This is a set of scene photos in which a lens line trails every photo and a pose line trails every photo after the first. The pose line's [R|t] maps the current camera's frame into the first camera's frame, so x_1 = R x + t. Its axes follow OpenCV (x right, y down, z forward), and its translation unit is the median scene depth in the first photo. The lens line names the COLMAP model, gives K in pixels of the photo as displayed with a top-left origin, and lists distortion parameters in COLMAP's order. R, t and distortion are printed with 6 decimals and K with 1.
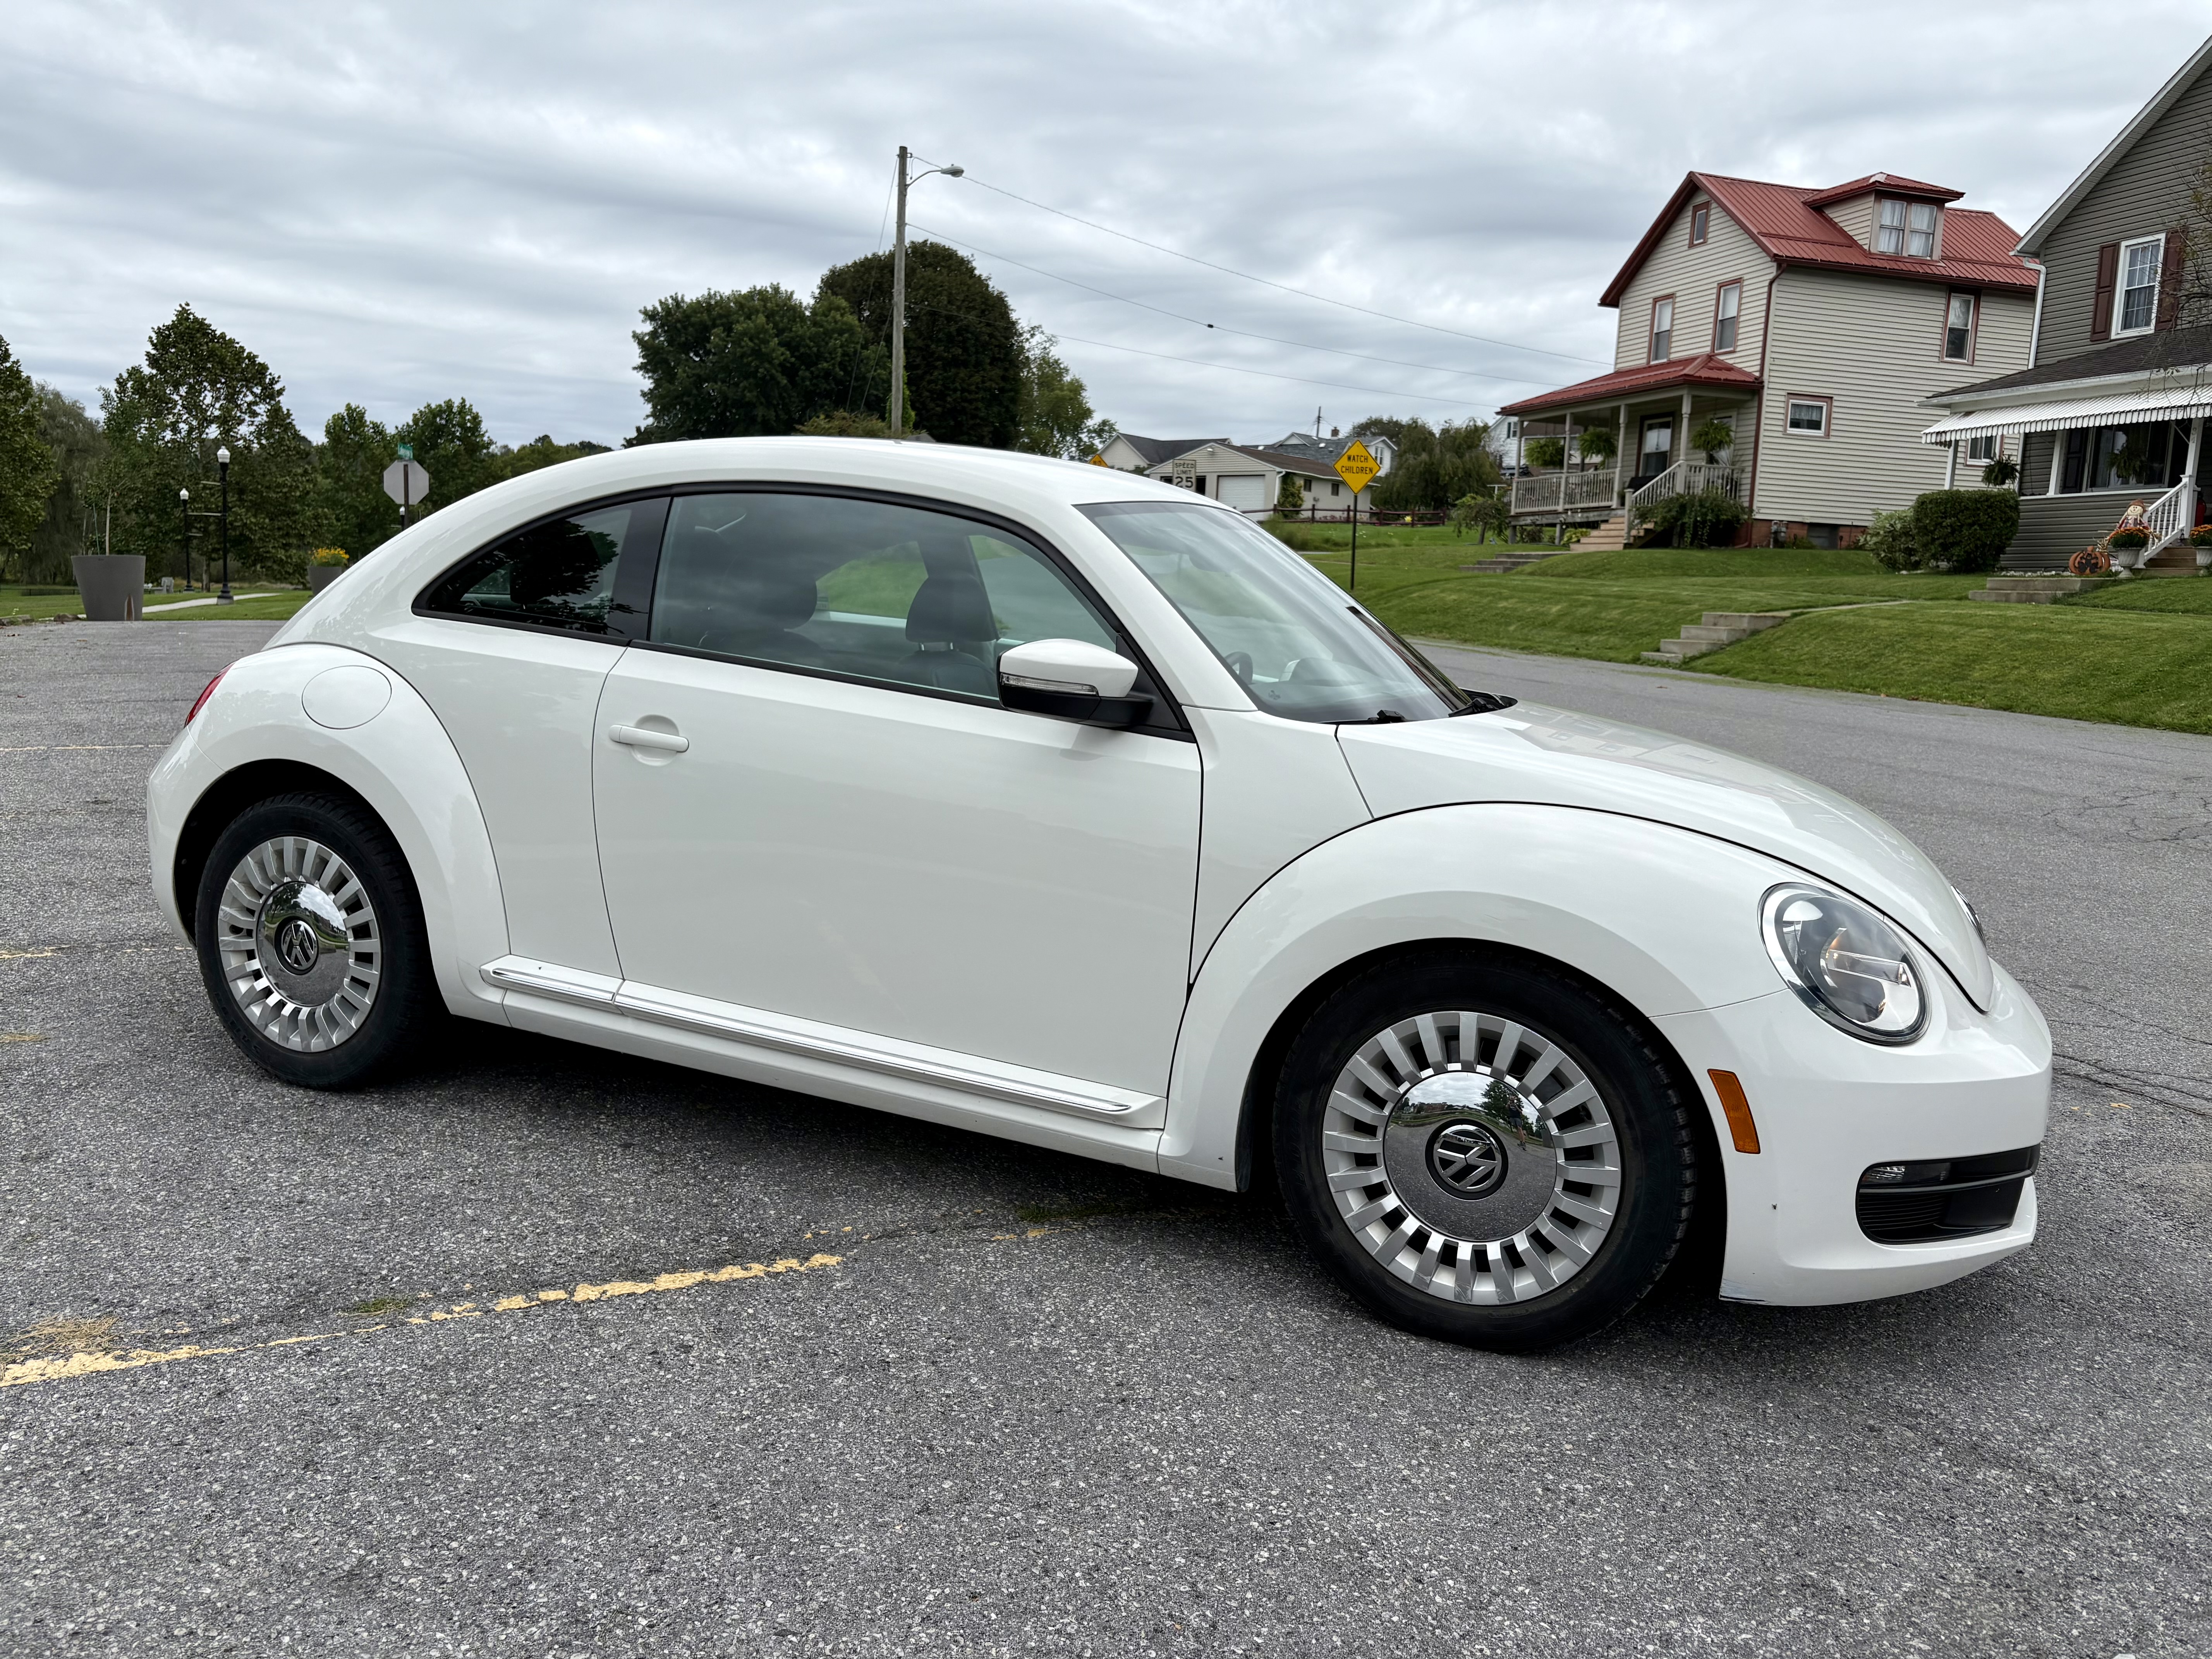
lens RADIAL K [[1729.1, 0, 1106.0], [0, 1729.1, 829.5], [0, 0, 1]] dist [0.017590, -0.006026]
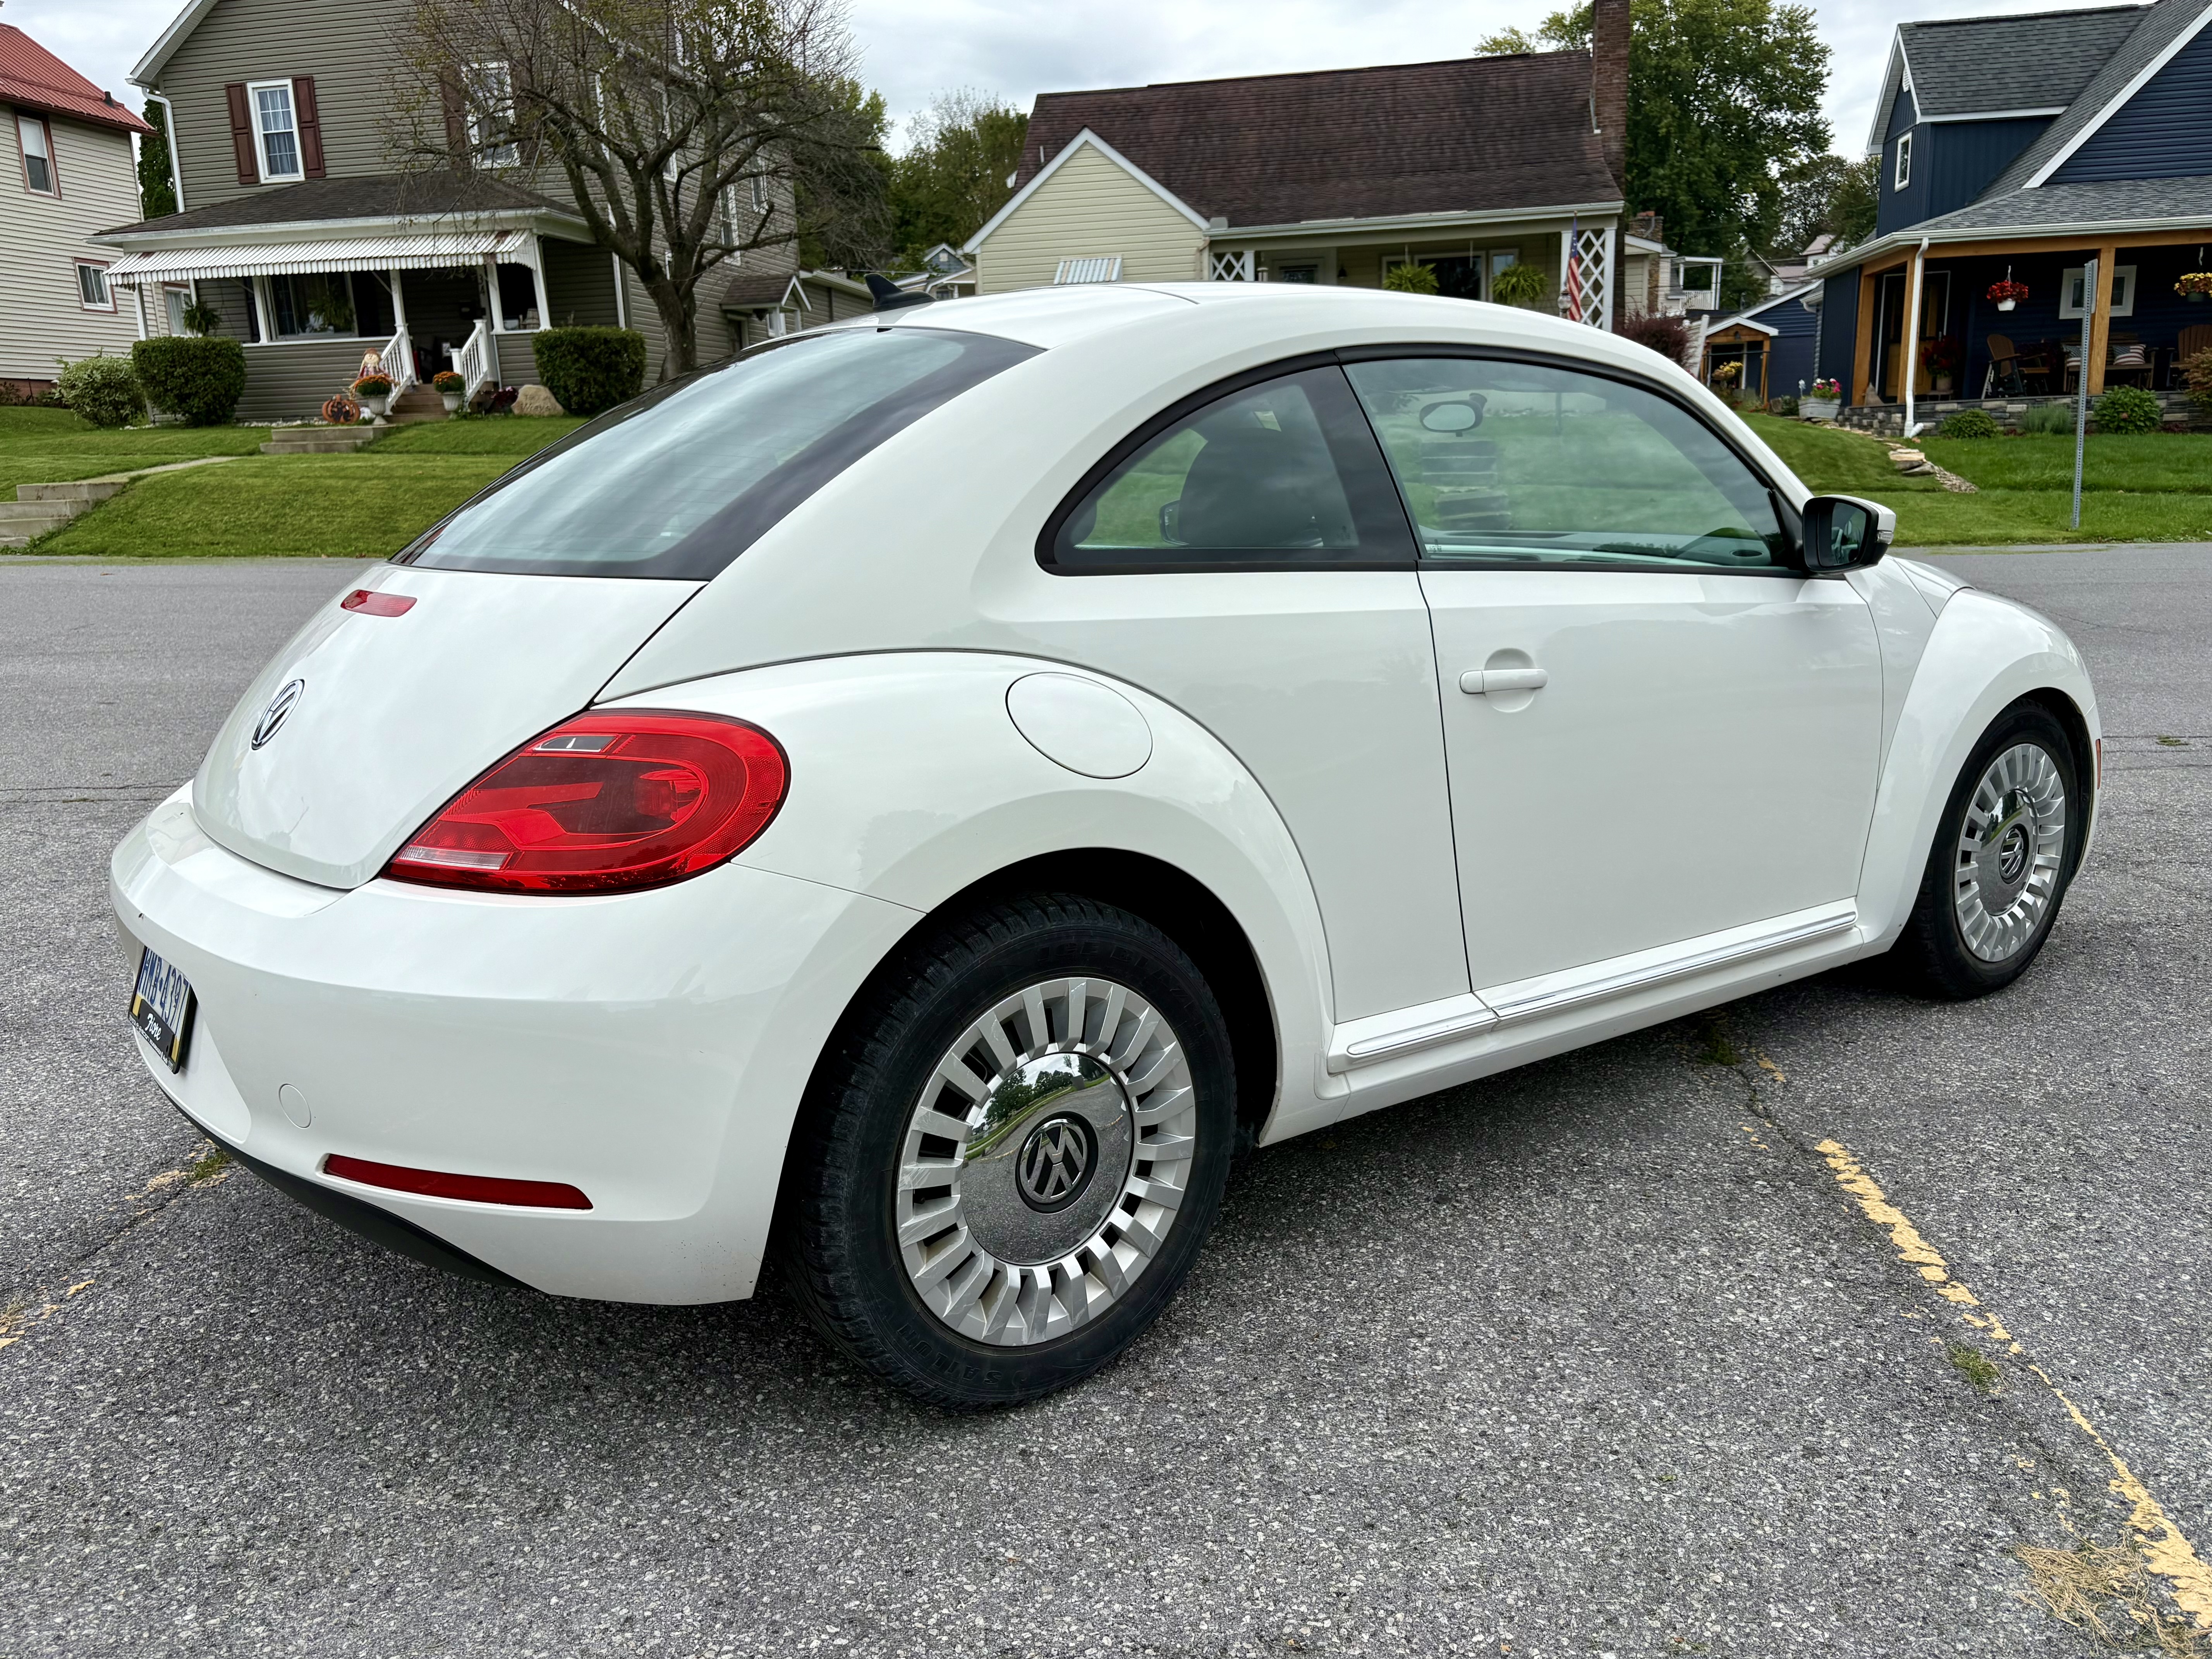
lens RADIAL K [[1699.3, 0, 1107.3], [0, 1699.3, 866.4], [0, 0, 1]] dist [0.063532, -0.080422]
pose [[0.459378, -0.261269, 0.848947, -0.163164], [0.169579, 0.963979, 0.204909, -0.025454], [-0.871903, 0.049833, 0.487136, 0.124463]]
